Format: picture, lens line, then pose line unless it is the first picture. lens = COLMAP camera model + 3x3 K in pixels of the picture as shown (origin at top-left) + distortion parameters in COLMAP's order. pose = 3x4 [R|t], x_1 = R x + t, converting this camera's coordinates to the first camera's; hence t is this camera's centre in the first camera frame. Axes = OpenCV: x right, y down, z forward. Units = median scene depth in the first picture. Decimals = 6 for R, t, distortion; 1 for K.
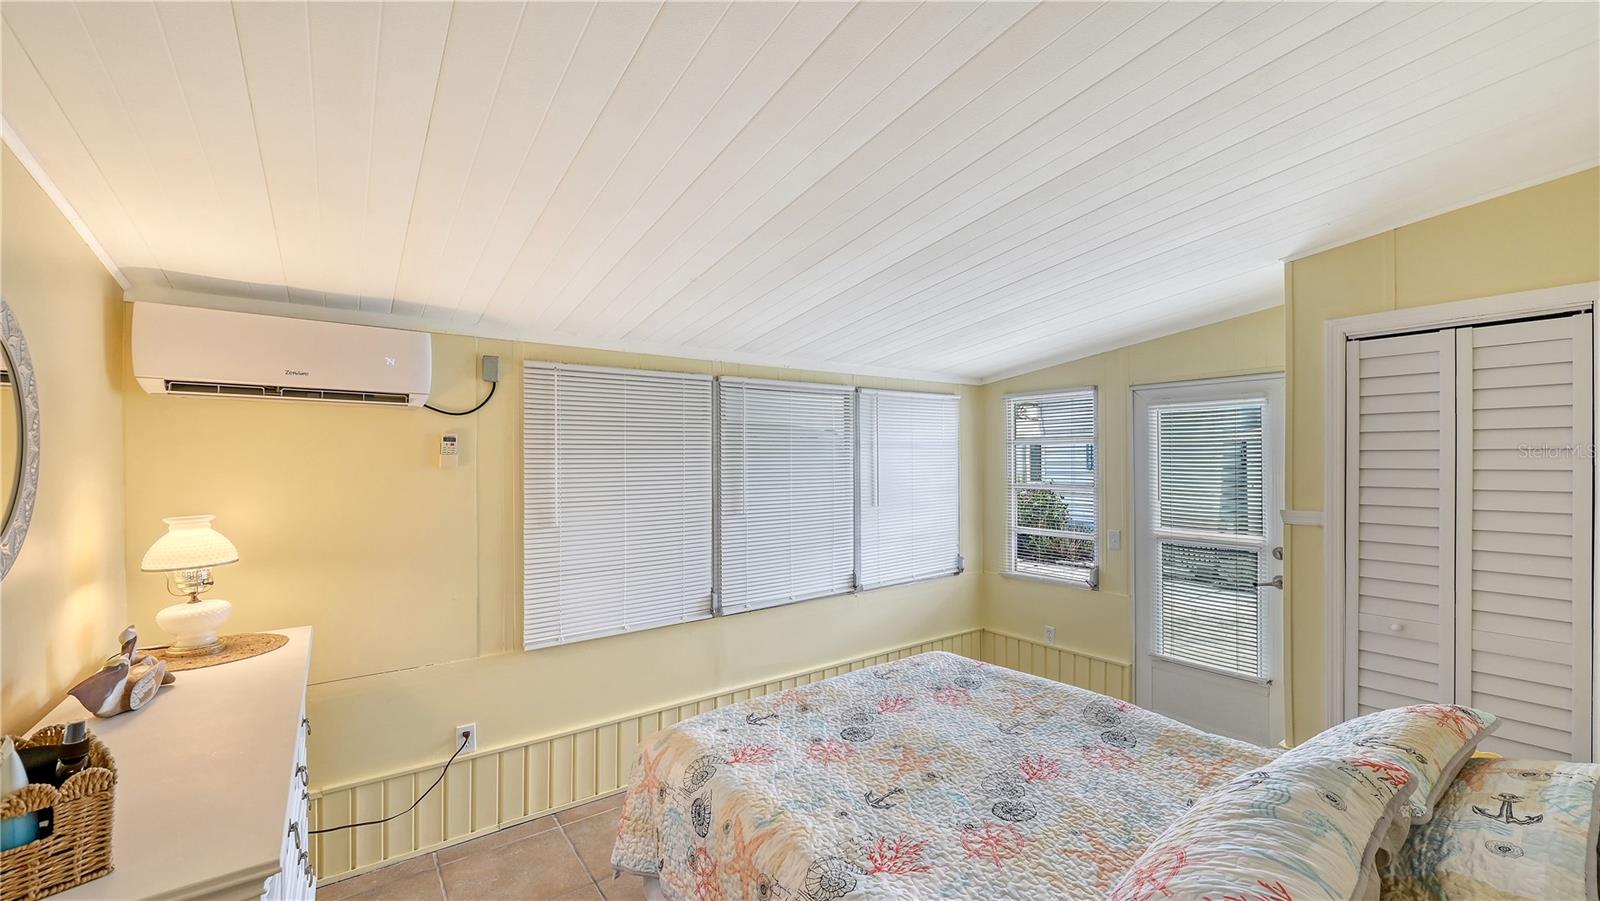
lens RADIAL K [[639.8, 0, 813.4], [0, 639.8, 452.1], [0, 0, 1]] dist [-0.001015, 0.000629]
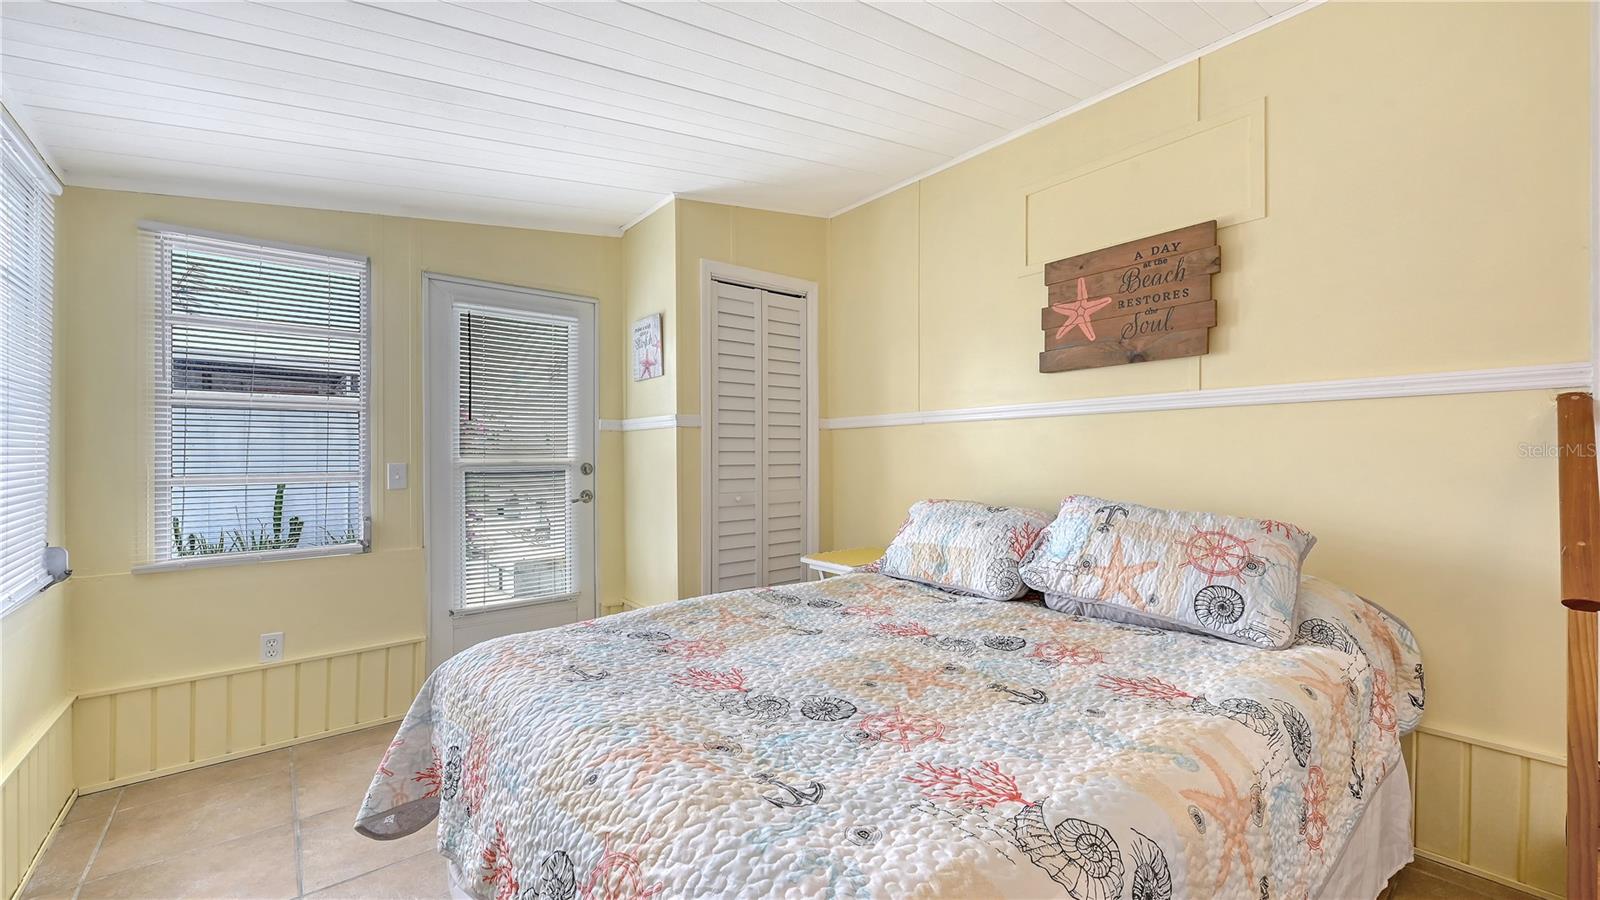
lens RADIAL K [[639.8, 0, 806.1], [0, 639.8, 454.5], [0, 0, 1]] dist [-0.001015, 0.000629]
pose [[-0.053828, 0.005891, 0.998533, -0.500083], [-0.002262, 0.999979, -0.006022, 0.206866], [-0.998548, -0.002583, -0.053814, 1.022915]]
